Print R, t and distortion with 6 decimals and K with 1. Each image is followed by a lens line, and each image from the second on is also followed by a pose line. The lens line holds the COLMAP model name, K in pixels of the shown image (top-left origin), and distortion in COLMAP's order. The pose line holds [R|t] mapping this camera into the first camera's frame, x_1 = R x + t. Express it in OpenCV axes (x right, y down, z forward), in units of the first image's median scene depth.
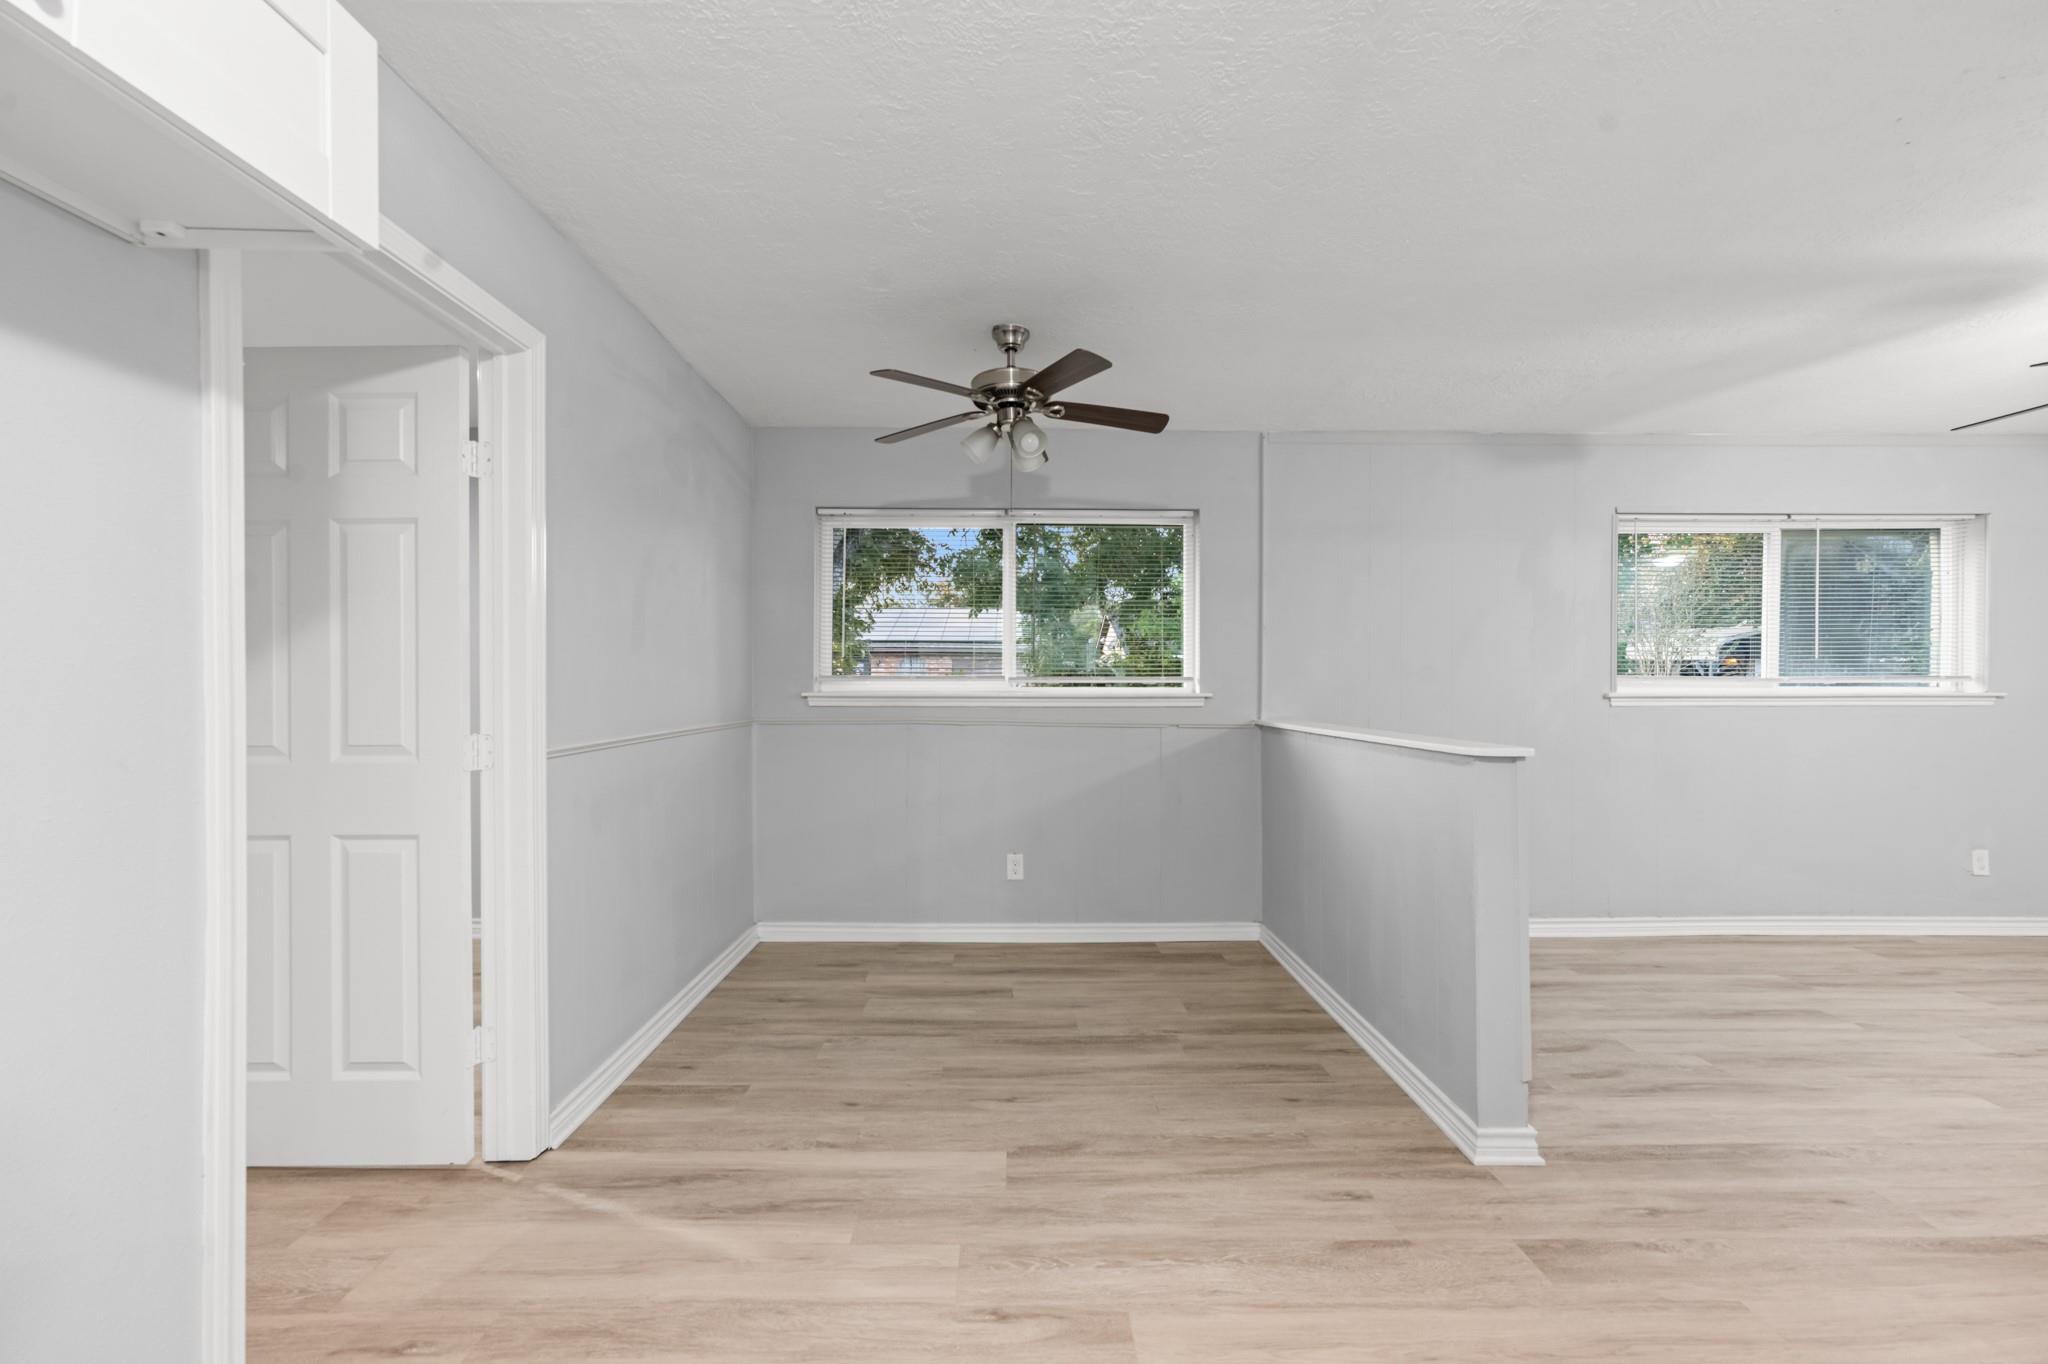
lens RADIAL K [[817.6, 0, 1022.3], [0, 817.6, 680.4], [0, 0, 1]] dist [-0.034333, 0.021573]
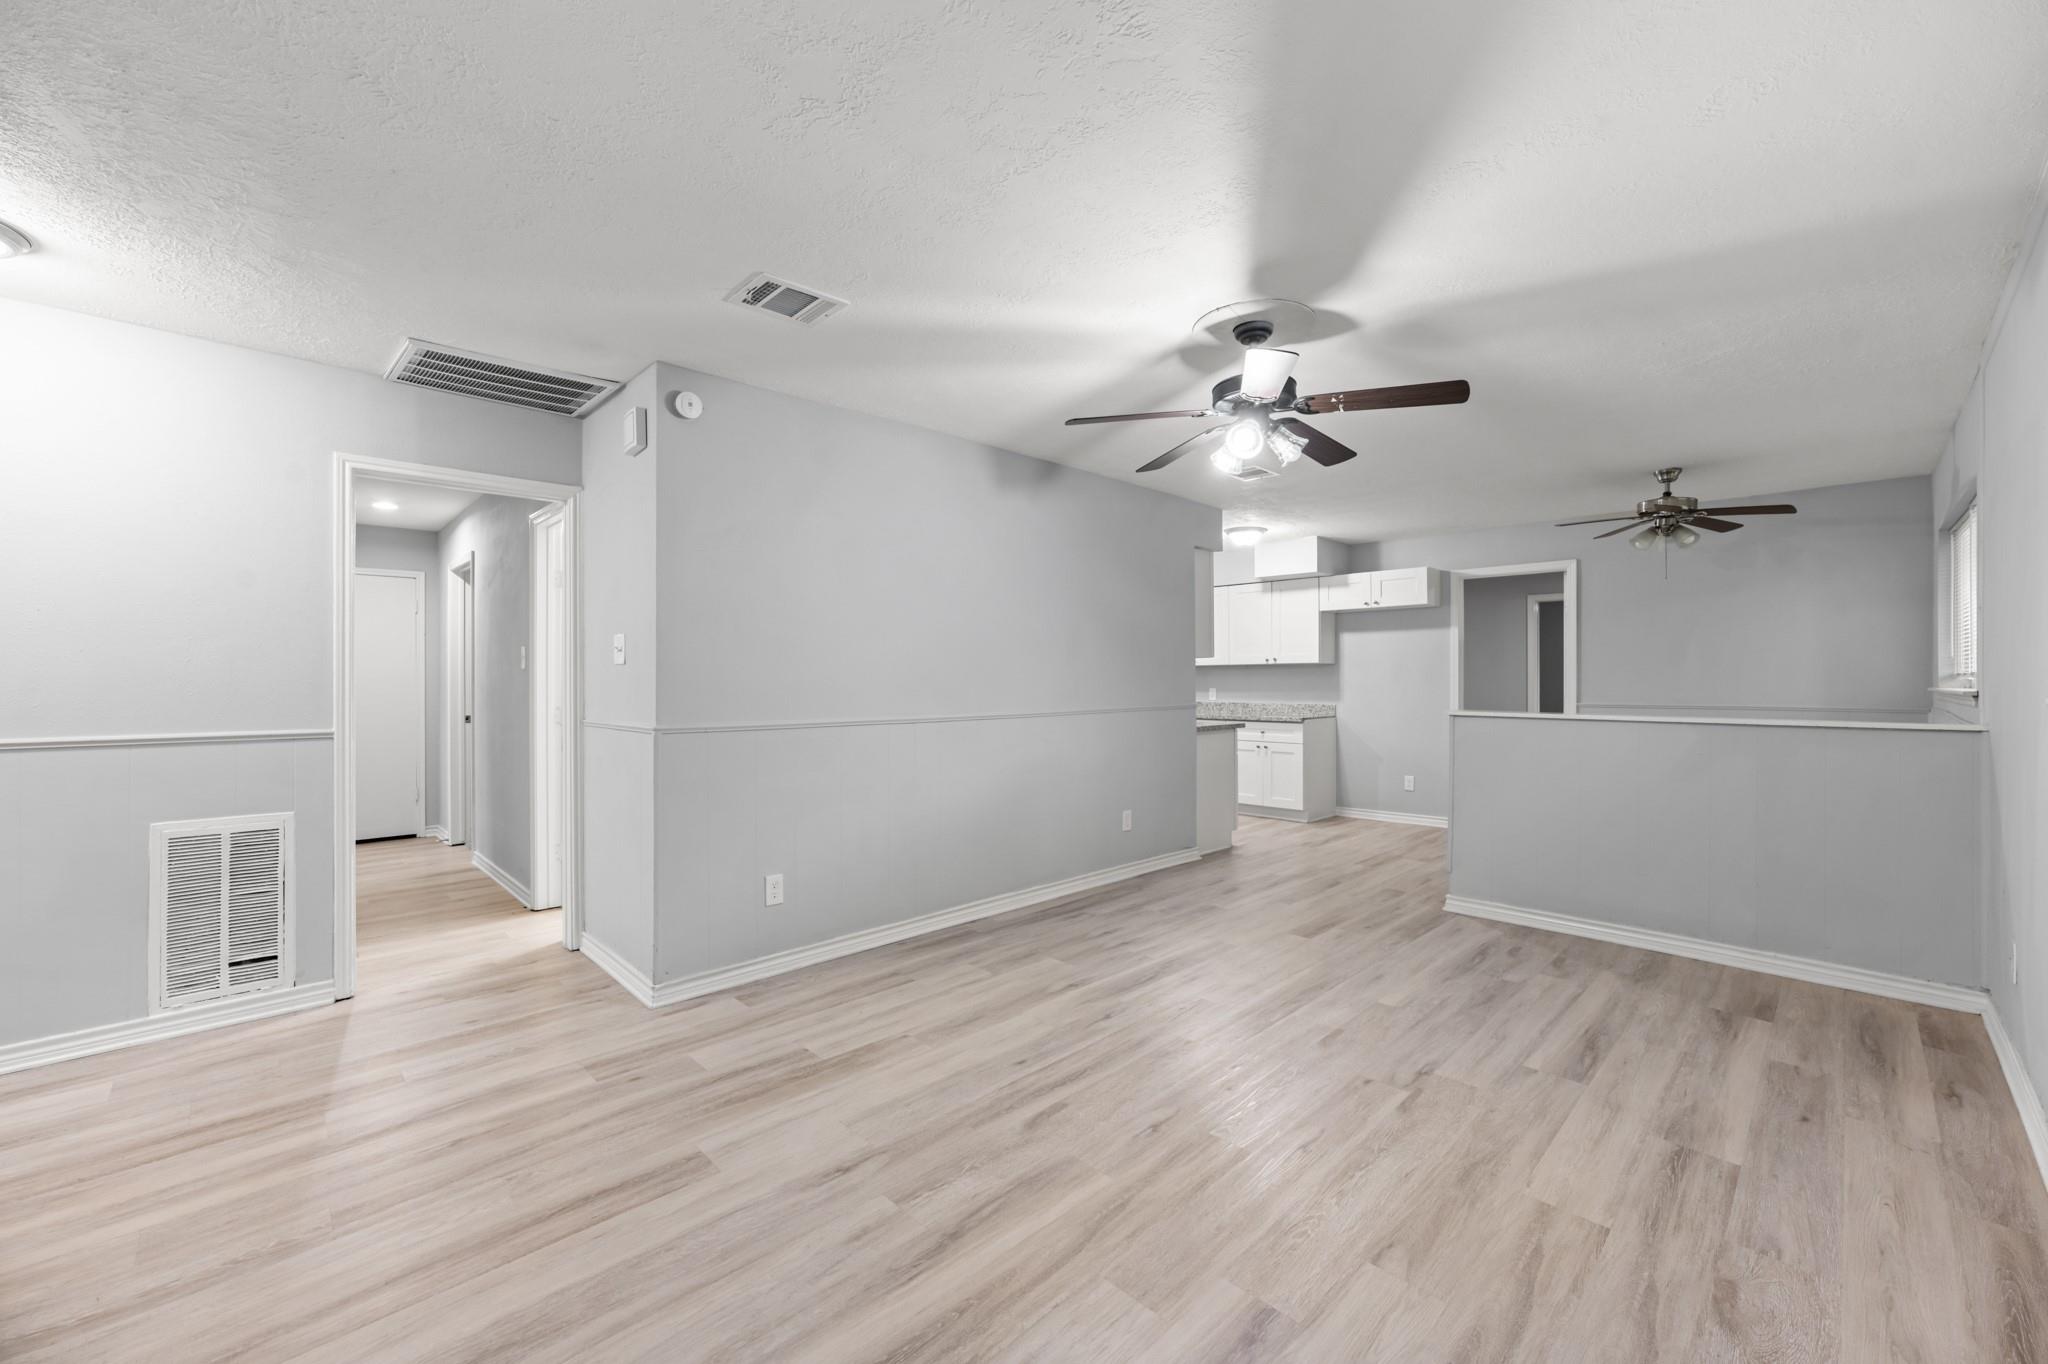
lens RADIAL K [[812.1, 0, 1021.5], [0, 812.1, 687.6], [0, 0, 1]] dist [-0.033495, 0.020364]
pose [[-0.729200, 0.004930, -0.684283, 1.978641], [0.002074, 0.999985, 0.004994, 0.006468], [0.684298, 0.002222, -0.729199, 1.222115]]
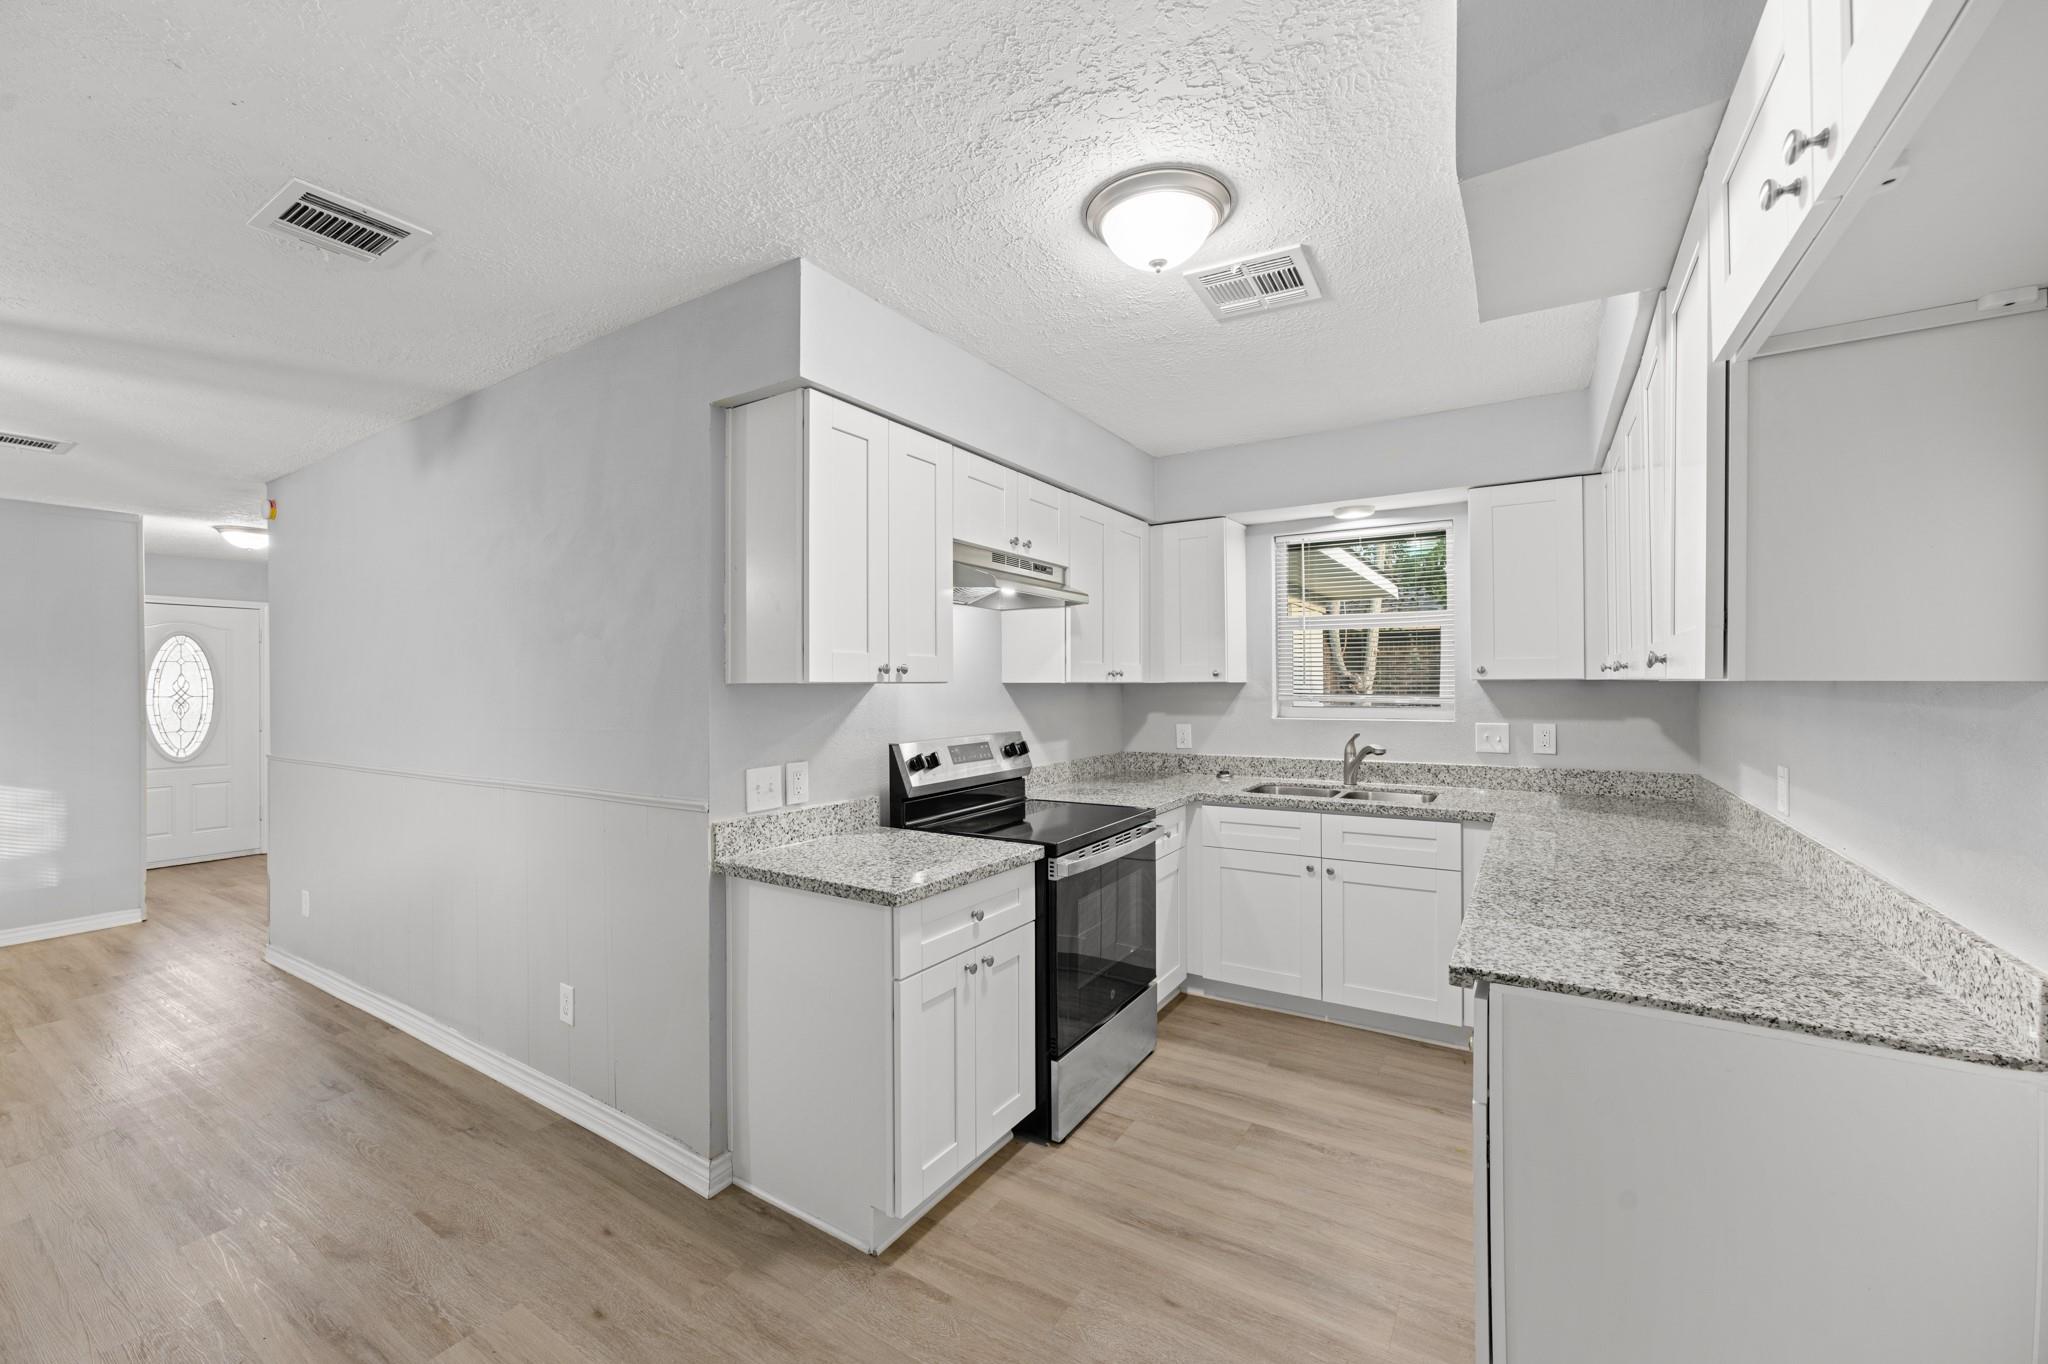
lens RADIAL K [[814.3, 0, 1024.0], [0, 814.3, 682.0], [0, 0, 1]] dist [-0.032171, 0.019205]
pose [[-0.833507, 0.005674, 0.552480, -0.236671], [0.007260, 0.999973, 0.000684, -0.053923], [-0.552461, 0.004581, -0.833526, 0.593442]]
